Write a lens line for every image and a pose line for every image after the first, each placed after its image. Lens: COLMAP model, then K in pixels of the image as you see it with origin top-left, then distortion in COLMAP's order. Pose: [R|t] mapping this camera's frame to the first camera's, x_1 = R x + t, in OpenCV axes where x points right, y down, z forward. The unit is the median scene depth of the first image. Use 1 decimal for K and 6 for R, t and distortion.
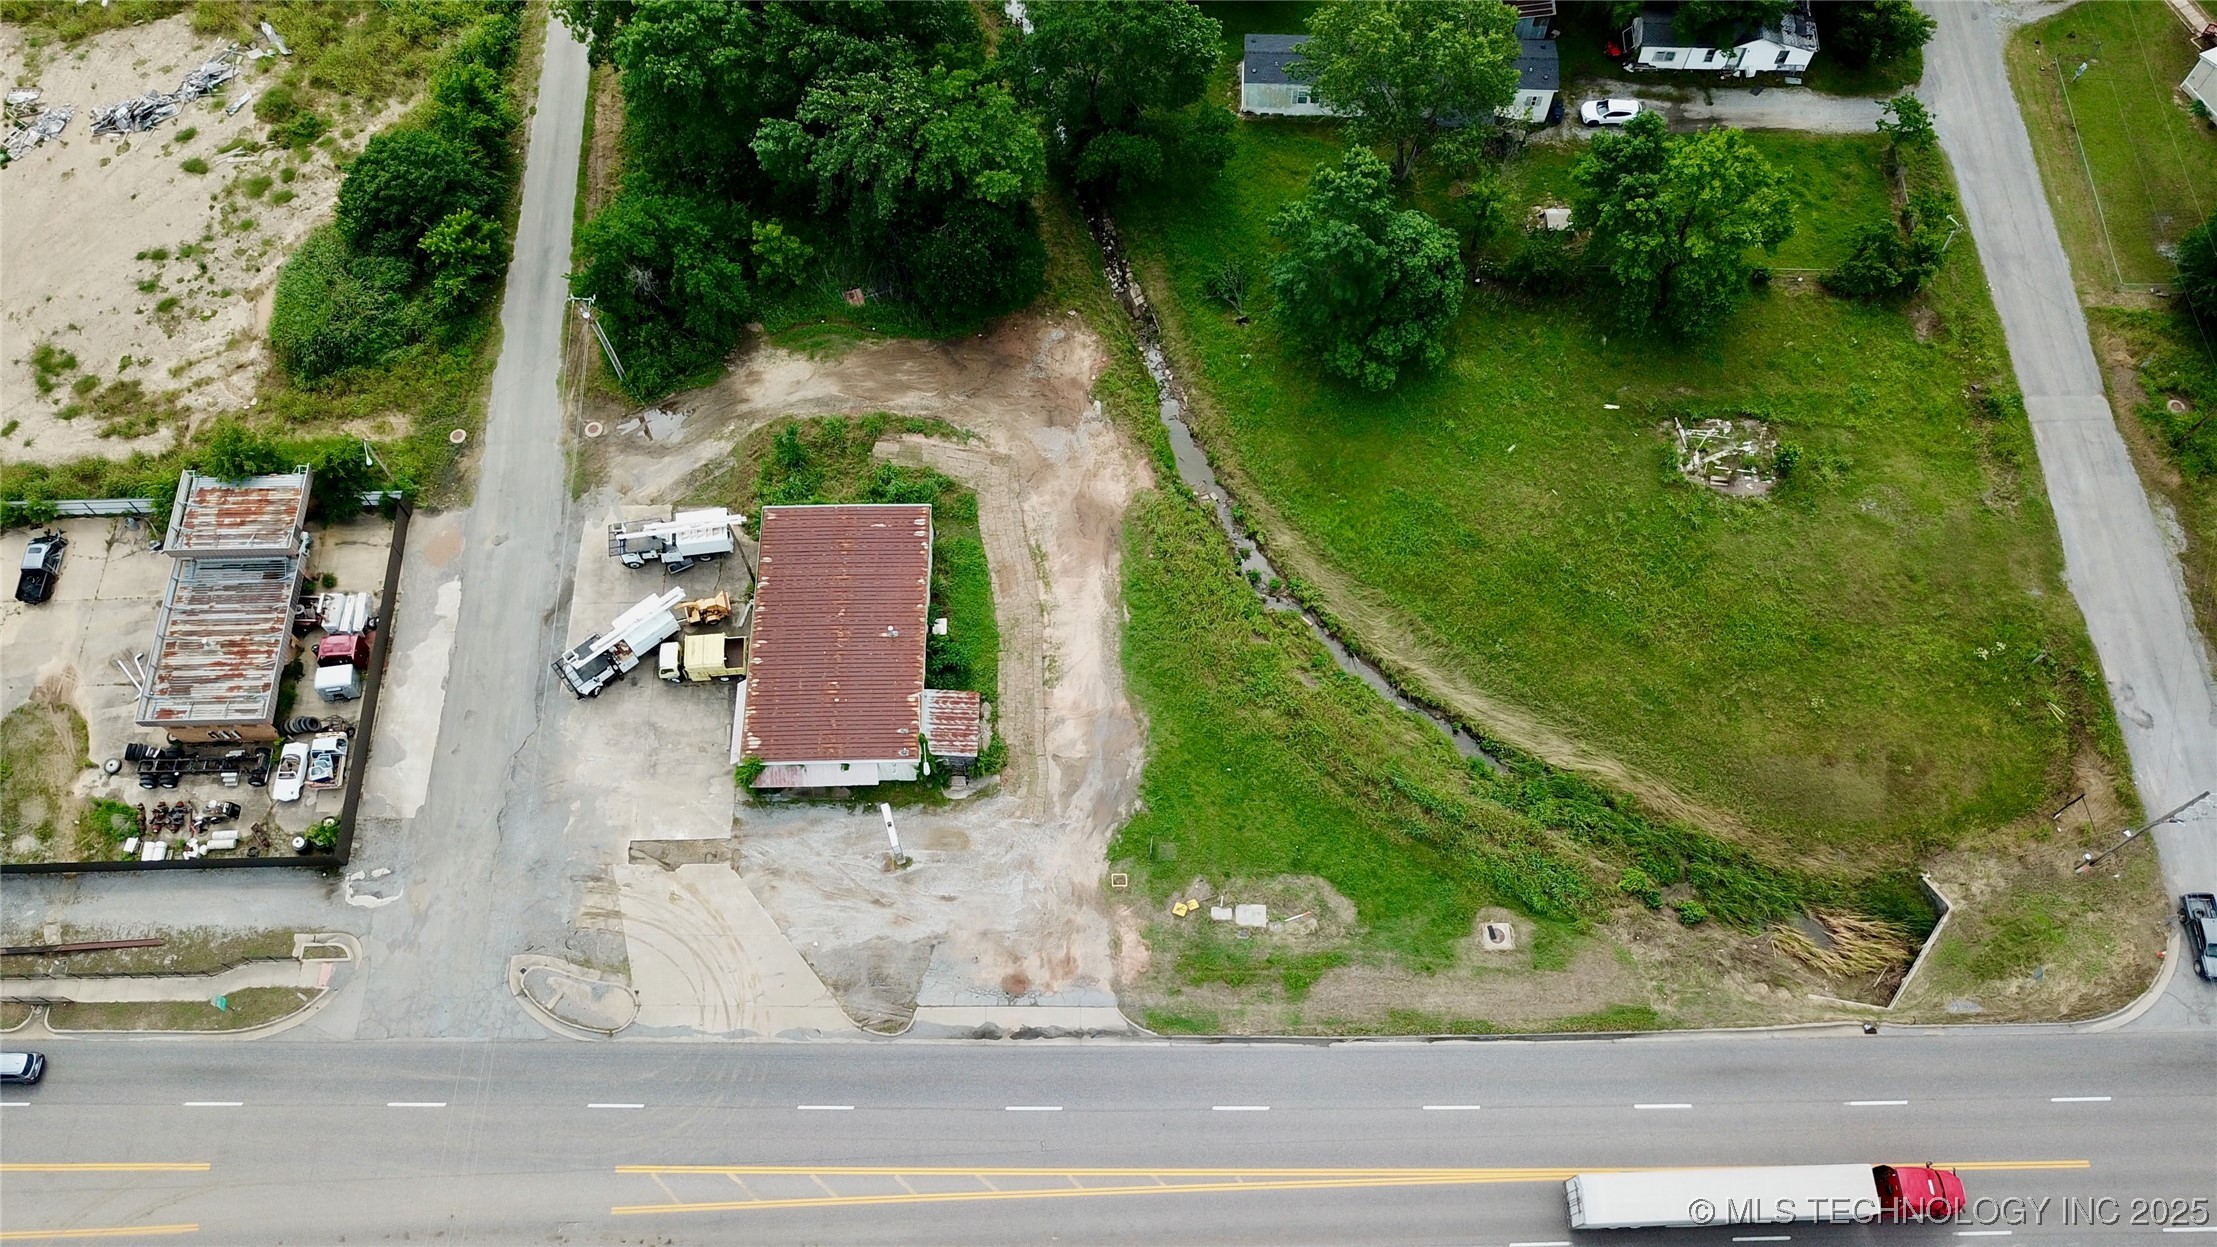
lens RADIAL K [[1740.1, 0, 1107.1], [0, 1740.1, 626.2], [0, 0, 1]] dist [-0.002209, 0.001683]
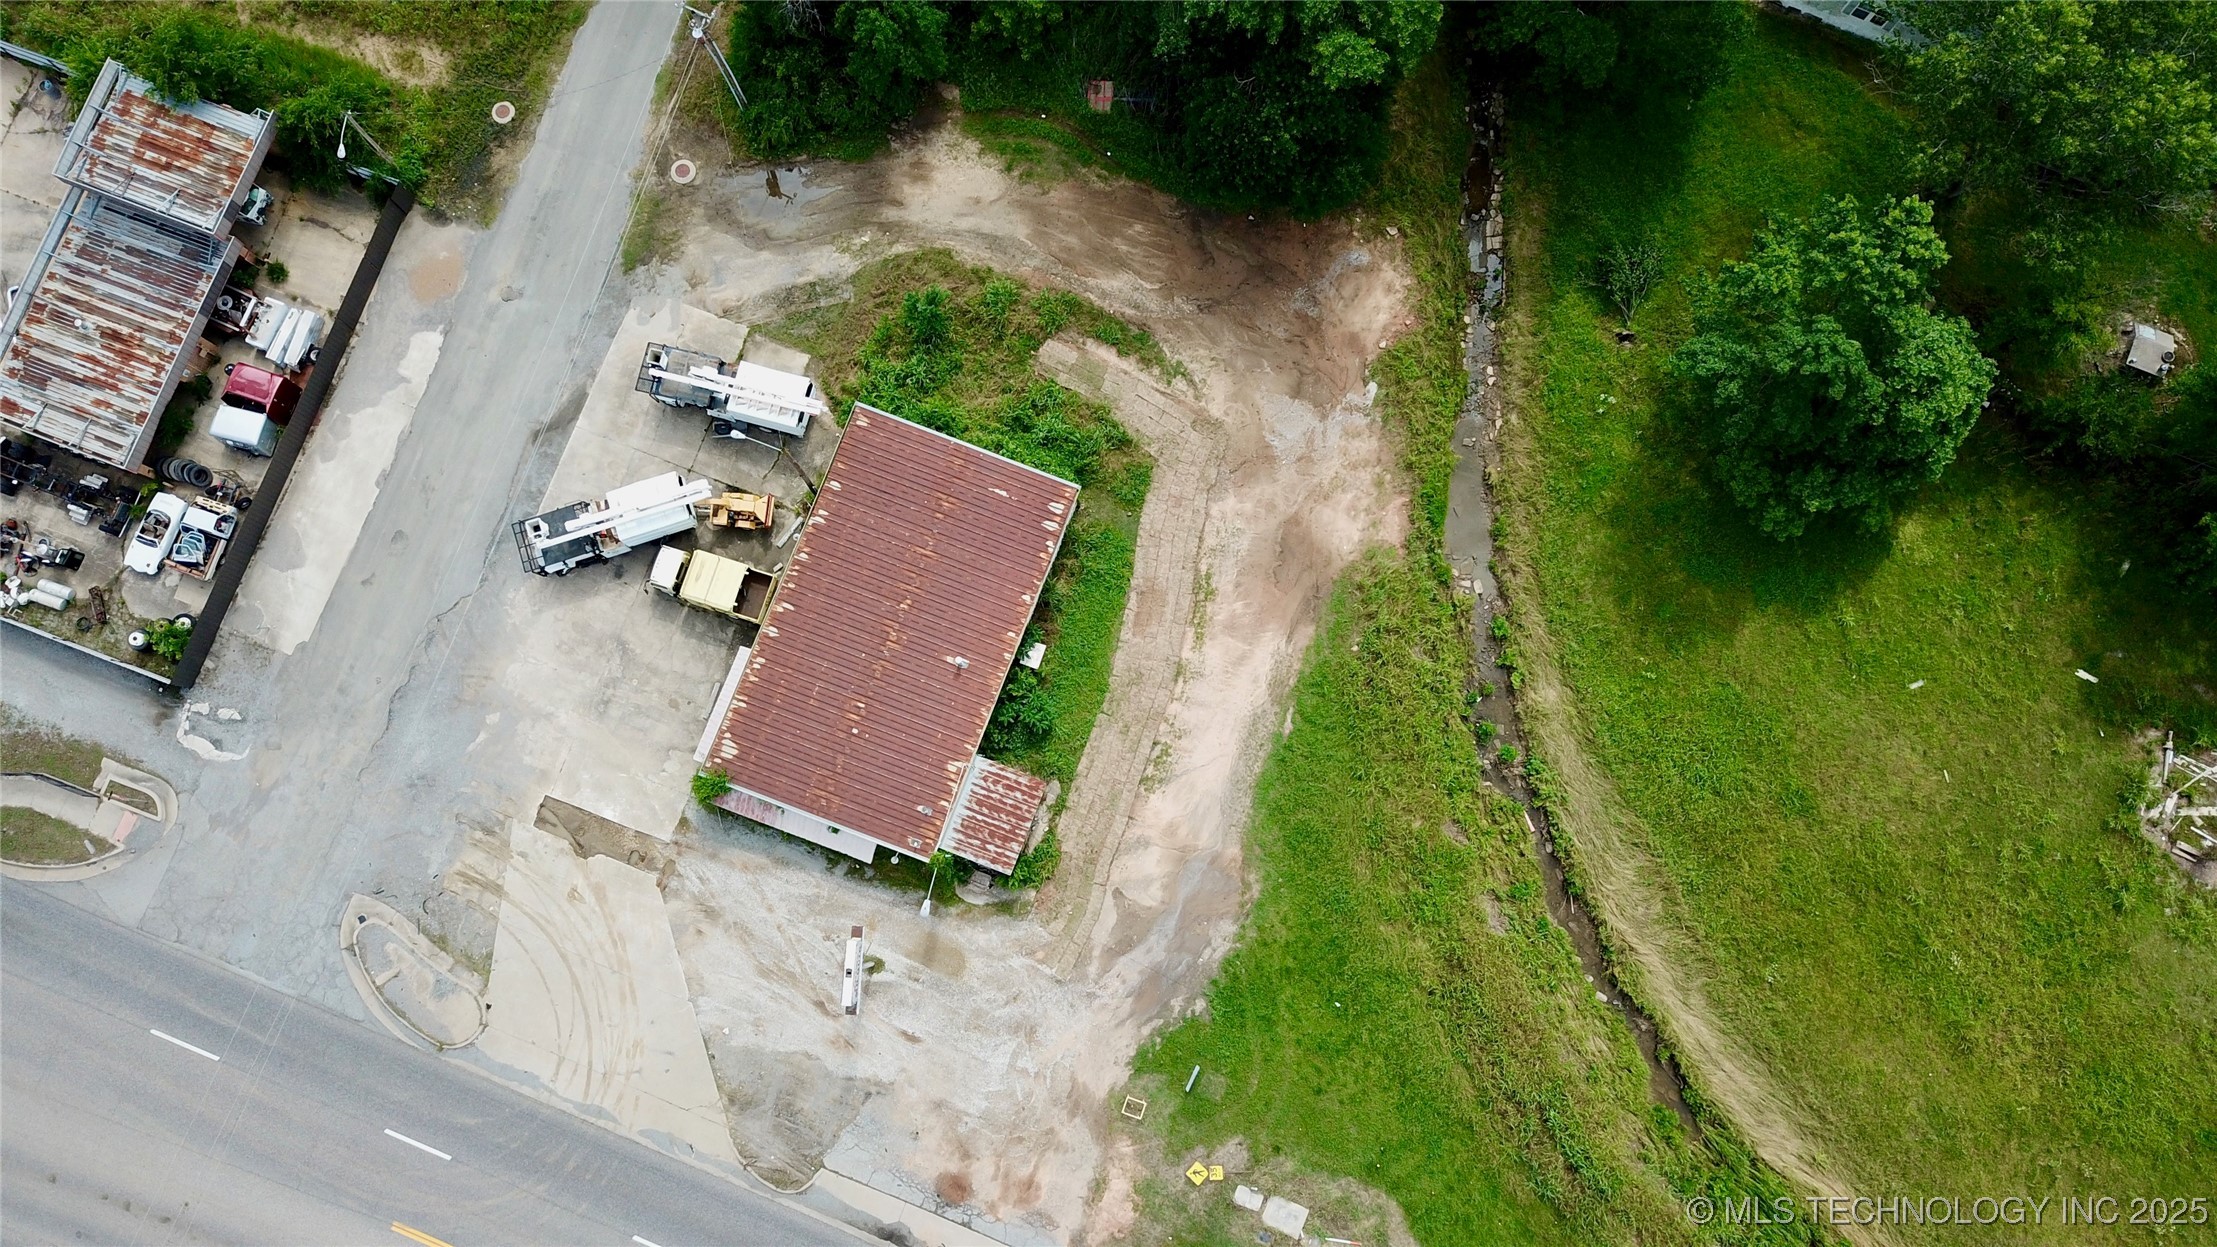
lens RADIAL K [[1714.7, 0, 1097.8], [0, 1714.7, 637.8], [0, 0, 1]] dist [-0.003876, 0.005842]
pose [[0.930662, 0.363479, -0.041853, -0.046190], [-0.333618, 0.889994, 0.310821, -0.235132], [0.150226, -0.275307, 0.949546, 0.346082]]
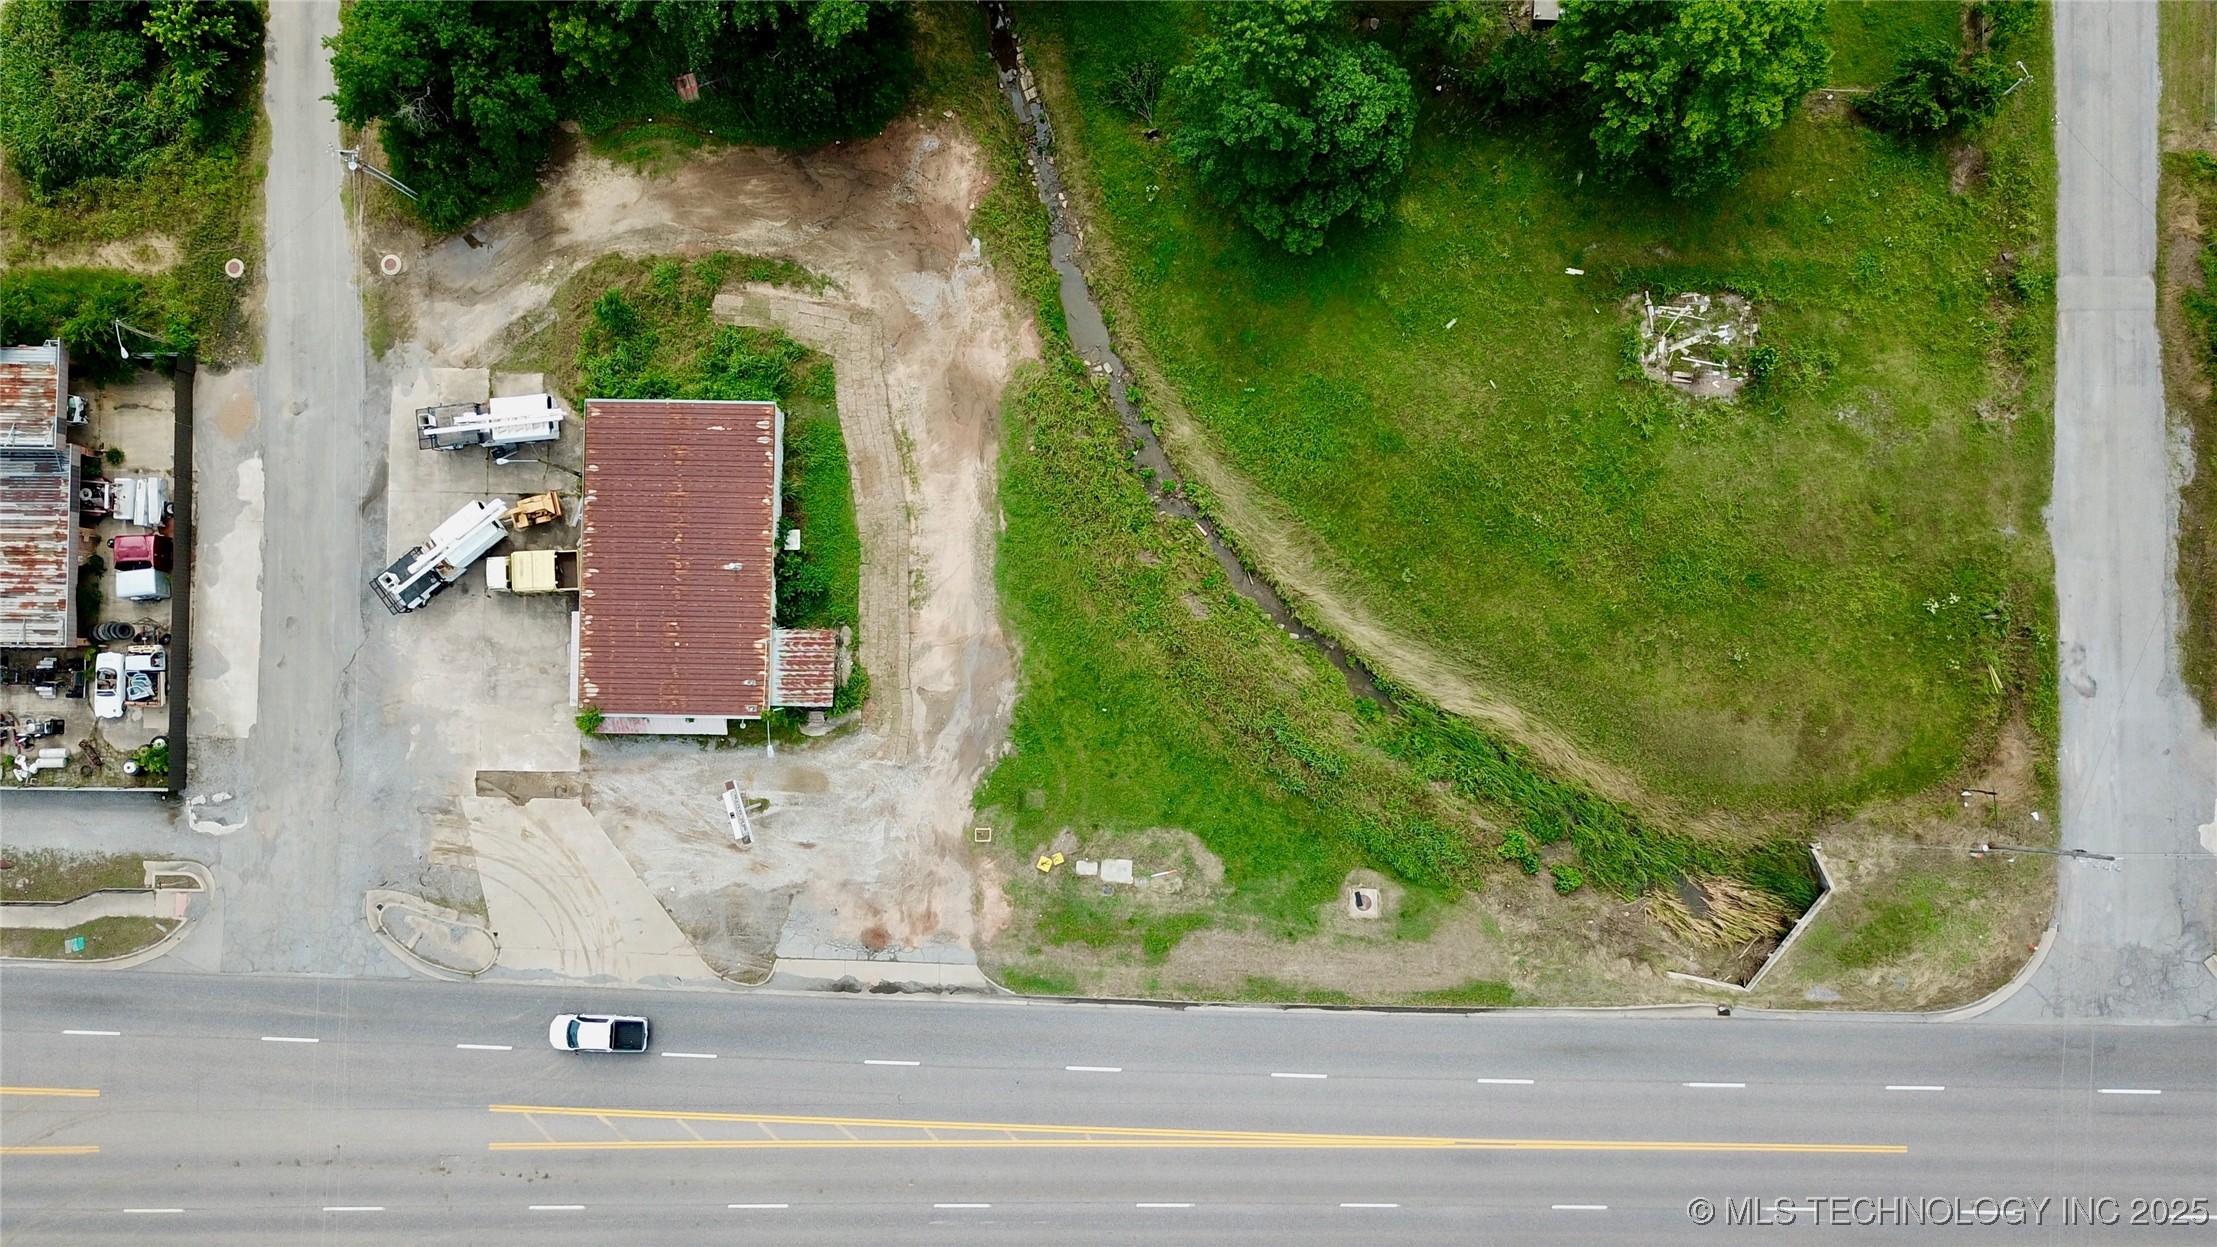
lens RADIAL K [[1714.7, 0, 1097.8], [0, 1714.7, 637.8], [0, 0, 1]] dist [-0.003876, 0.005842]
pose [[0.999684, 0.025119, -0.000154, 0.065077], [-0.022764, 0.908515, 0.417231, -0.334282], [0.010620, -0.417096, 0.908801, 0.168918]]
